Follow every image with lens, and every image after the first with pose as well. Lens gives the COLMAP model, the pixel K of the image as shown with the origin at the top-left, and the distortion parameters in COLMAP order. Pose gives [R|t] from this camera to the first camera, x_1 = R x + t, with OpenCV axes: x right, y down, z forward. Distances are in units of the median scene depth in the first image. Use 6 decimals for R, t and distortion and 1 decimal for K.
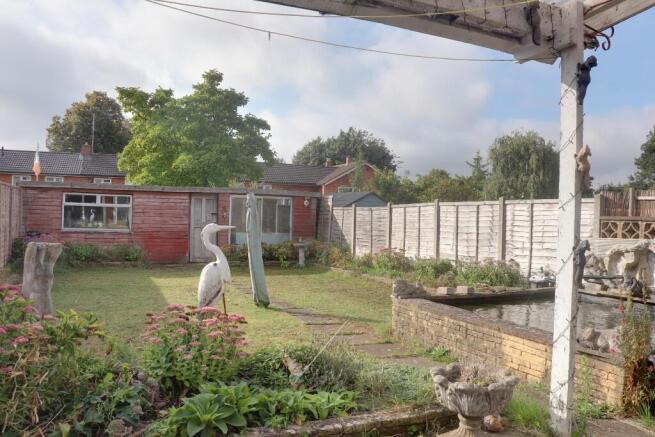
lens RADIAL K [[538.7, 0, 331.1], [0, 538.7, 219.7], [0, 0, 1]] dist [-0.182770, 0.140696]
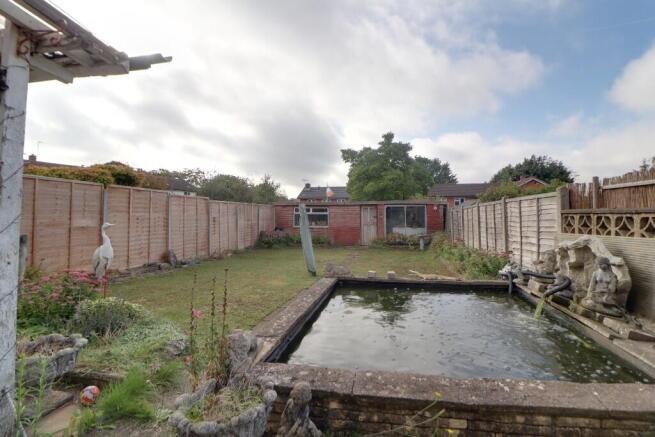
lens RADIAL K [[302.7, 0, 342.7], [0, 302.7, 198.6], [0, 0, 1]] dist [-0.011951, -0.000901]
pose [[0.832664, -0.055815, -0.550958, 0.252521], [0.015894, 0.996907, -0.076971, 0.004361], [0.553550, 0.055335, 0.830976, 0.164382]]
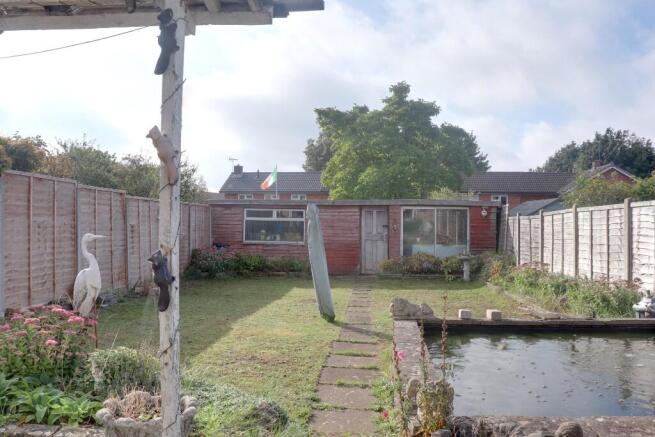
lens RADIAL K [[538.7, 0, 331.1], [0, 538.7, 219.7], [0, 0, 1]] dist [-0.182770, 0.140696]
pose [[0.877775, -0.020301, -0.478642, 0.193623], [0.008689, 0.999612, -0.026463, 0.003109], [0.478994, 0.019070, 0.877611, 0.080619]]
